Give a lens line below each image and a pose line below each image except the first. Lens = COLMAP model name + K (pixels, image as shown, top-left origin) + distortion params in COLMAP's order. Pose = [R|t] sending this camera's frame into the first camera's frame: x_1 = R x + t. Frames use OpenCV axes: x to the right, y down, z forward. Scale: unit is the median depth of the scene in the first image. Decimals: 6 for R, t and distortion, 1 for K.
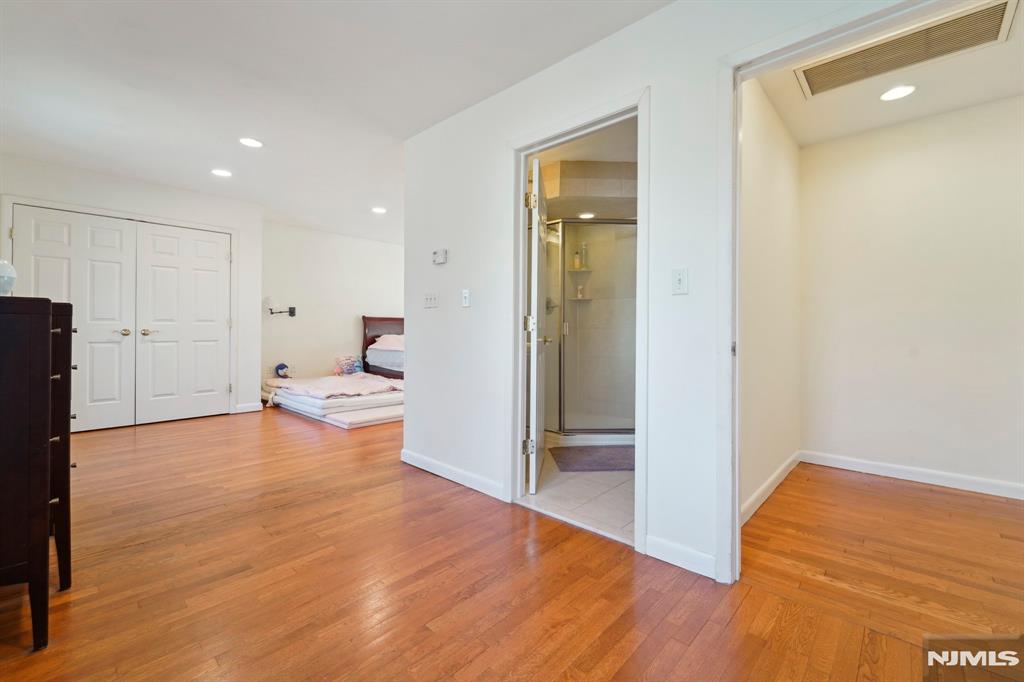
lens RADIAL K [[425.1, 0, 504.8], [0, 425.1, 327.0], [0, 0, 1]] dist [0.008098, -0.003780]
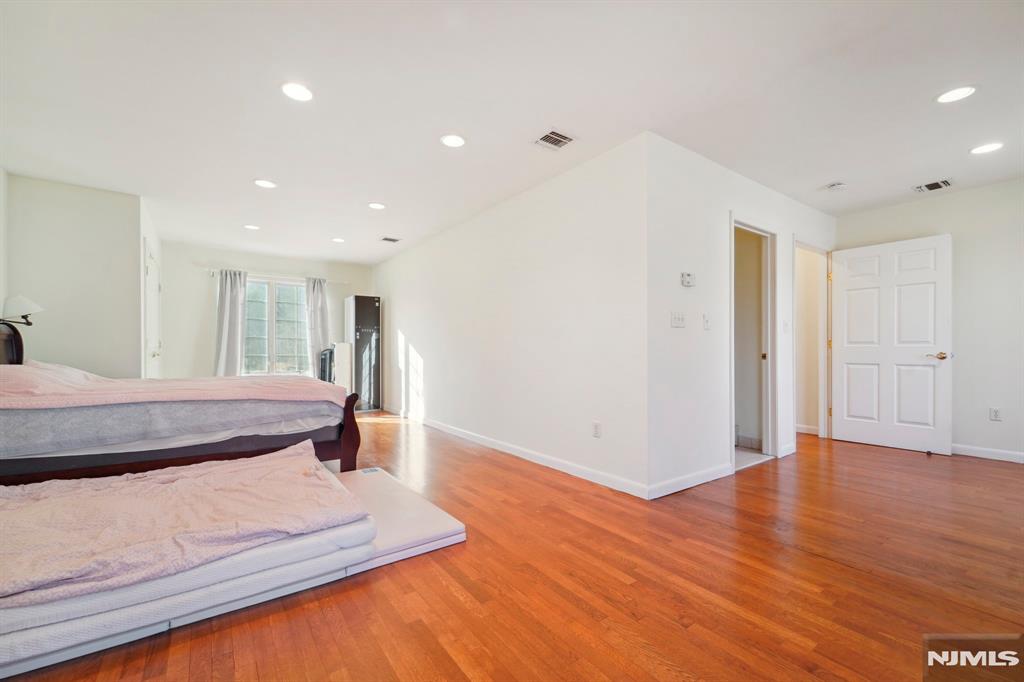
lens RADIAL K [[425.1, 0, 517.0], [0, 425.1, 347.1], [0, 0, 1]] dist [0.008098, -0.003780]
pose [[0.198579, -0.006122, 0.980066, -1.255362], [-0.002172, 0.999975, 0.006686, -0.005222], [-0.980082, -0.003457, 0.198561, 1.195651]]
